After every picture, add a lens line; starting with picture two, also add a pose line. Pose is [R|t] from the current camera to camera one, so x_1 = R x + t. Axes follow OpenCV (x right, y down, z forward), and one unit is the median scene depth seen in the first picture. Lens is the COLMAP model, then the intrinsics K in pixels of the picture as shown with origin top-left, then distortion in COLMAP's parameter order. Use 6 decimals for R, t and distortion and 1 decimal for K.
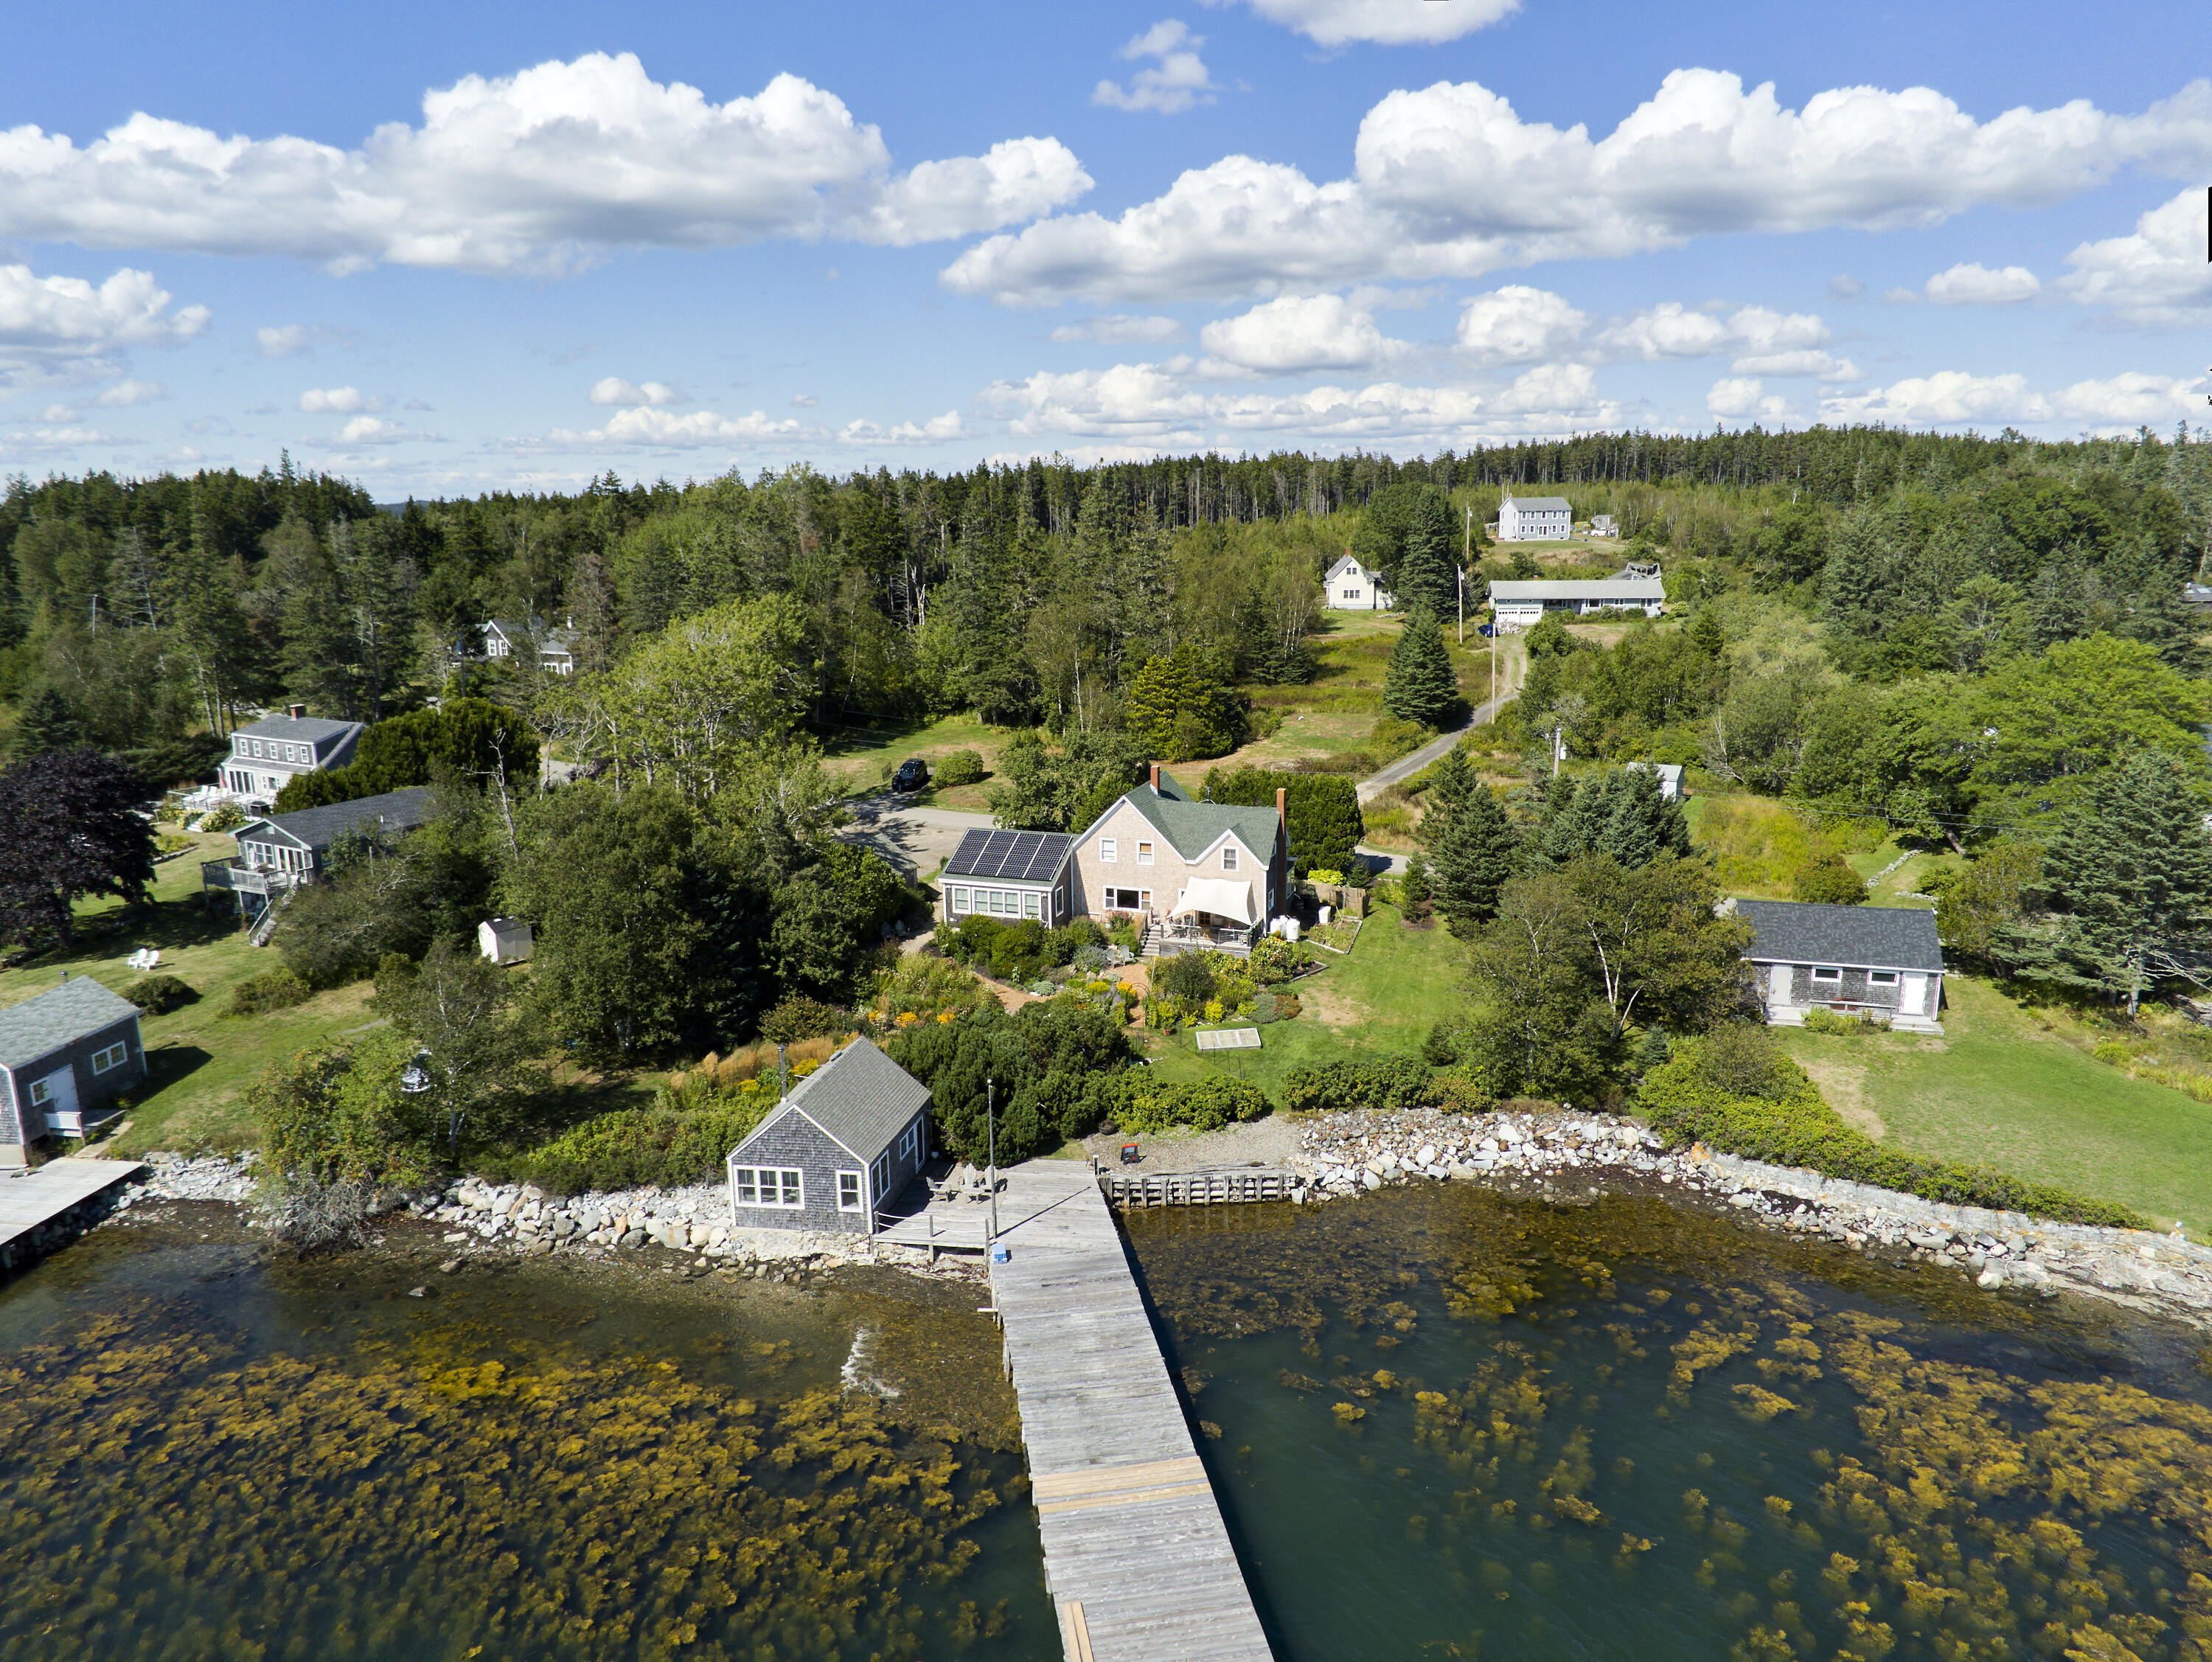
lens RADIAL K [[1520.8, 0, 1114.3], [0, 1520.8, 844.4], [0, 0, 1]] dist [-0.012006, 0.007493]
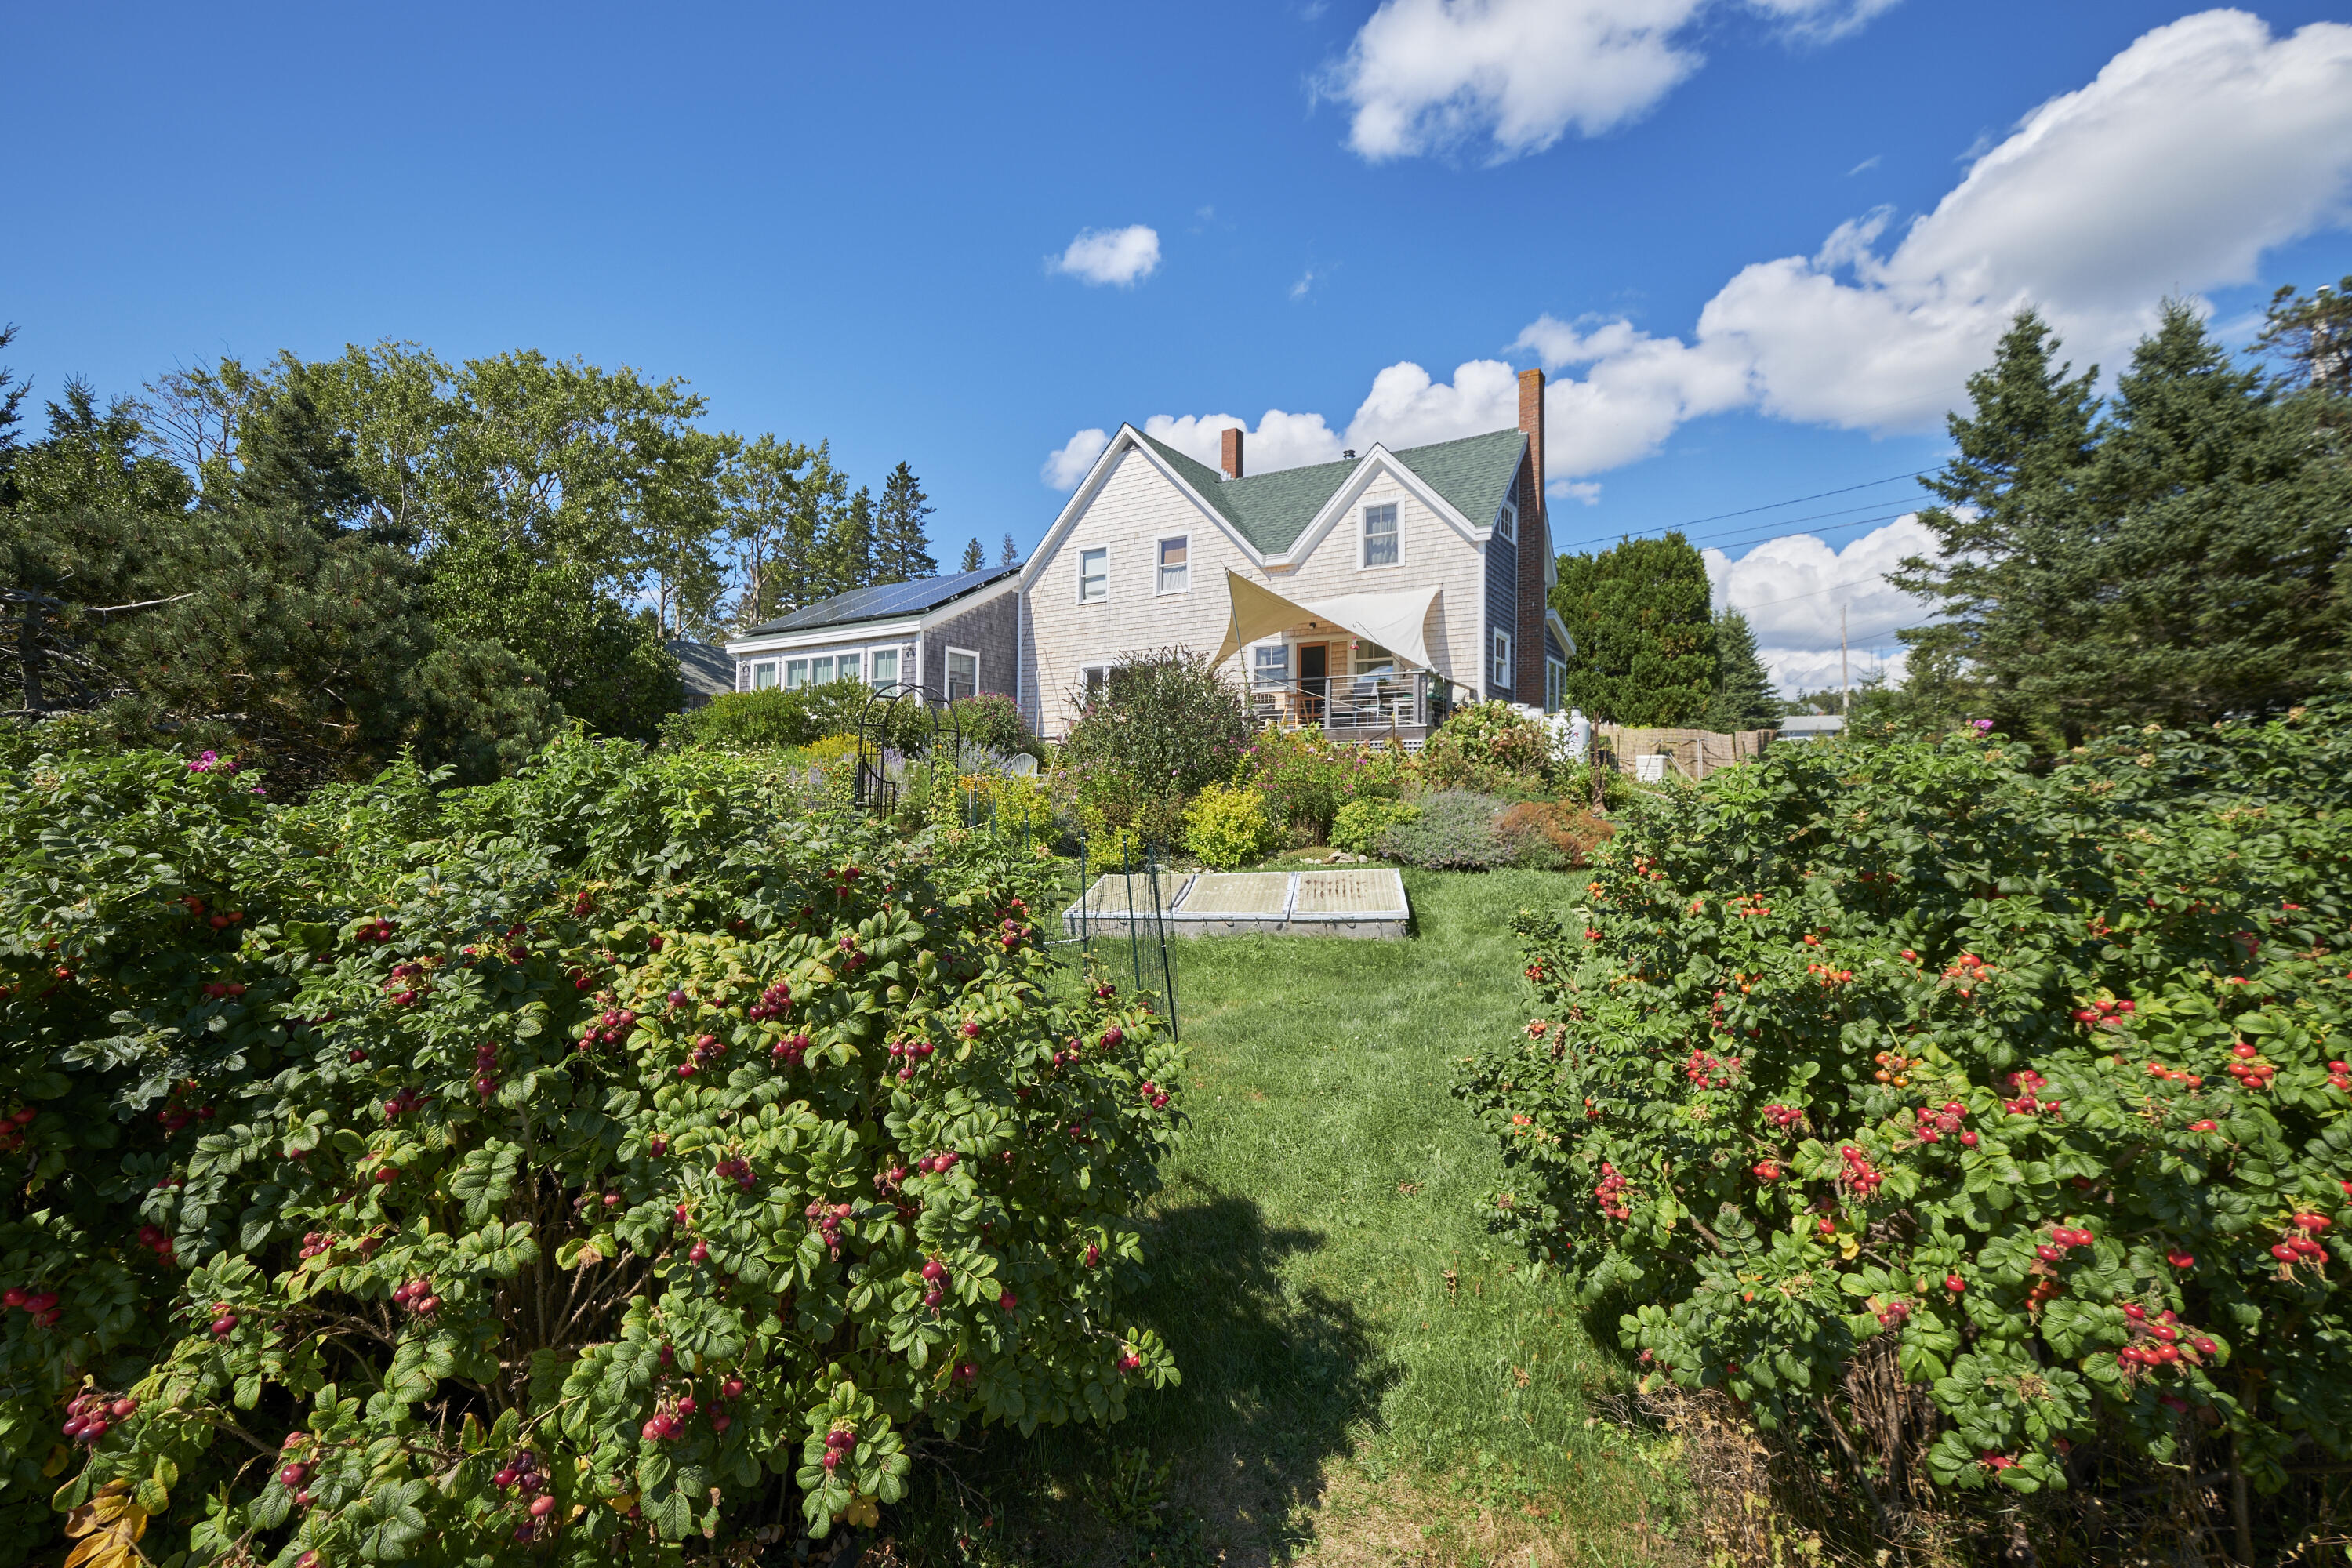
lens RADIAL K [[1069.4, 0, 1169.8], [0, 1069.4, 771.5], [0, 0, 1]] dist [0.008222, -0.001456]
pose [[0.974941, 0.022618, -0.221312, 0.097706], [-0.077814, 0.966648, -0.244001, 0.148833], [0.208411, 0.255107, 0.944185, 0.882580]]
